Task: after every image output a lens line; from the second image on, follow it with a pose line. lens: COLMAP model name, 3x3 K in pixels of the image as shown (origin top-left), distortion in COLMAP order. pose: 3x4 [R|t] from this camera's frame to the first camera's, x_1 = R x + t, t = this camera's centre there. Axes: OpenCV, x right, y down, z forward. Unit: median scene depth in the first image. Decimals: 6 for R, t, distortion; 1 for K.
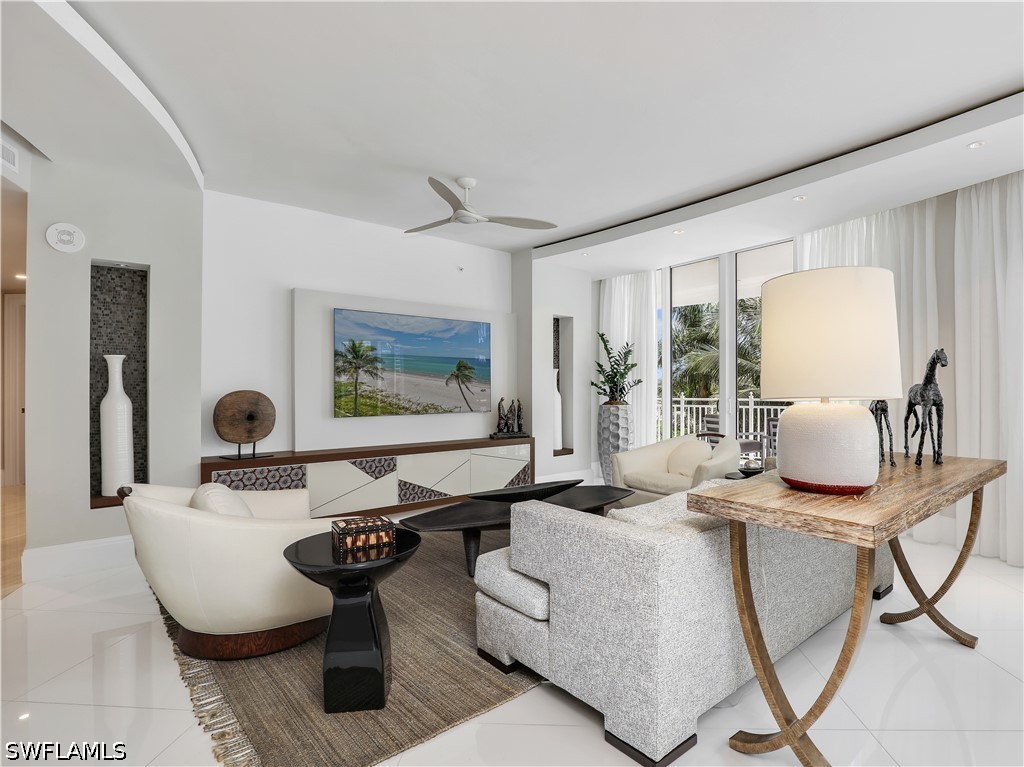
lens RADIAL K [[529.4, 0, 550.7], [0, 529.4, 390.0], [0, 0, 1]] dist [-0.021300, 0.000958]
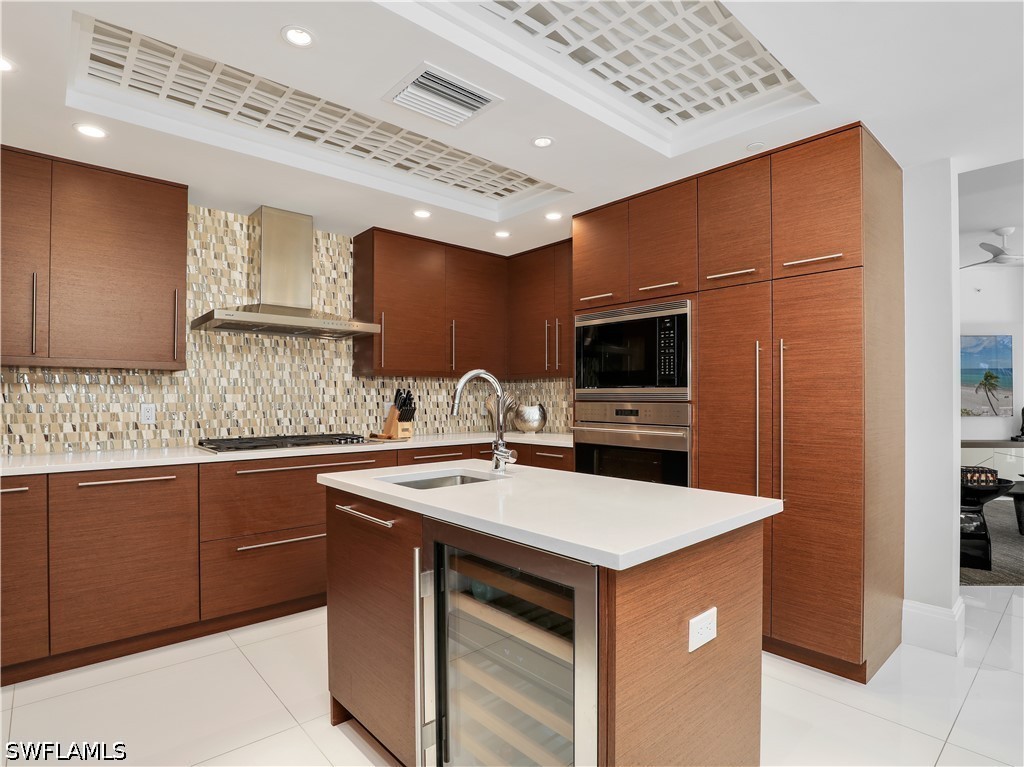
lens RADIAL K [[529.4, 0, 550.7], [0, 529.4, 390.0], [0, 0, 1]] dist [-0.021300, 0.000958]
pose [[0.723919, 0.004705, -0.689869, -0.092605], [-0.012407, 0.999904, -0.006200, 0.006640], [0.689773, 0.013048, 0.723908, -0.693624]]
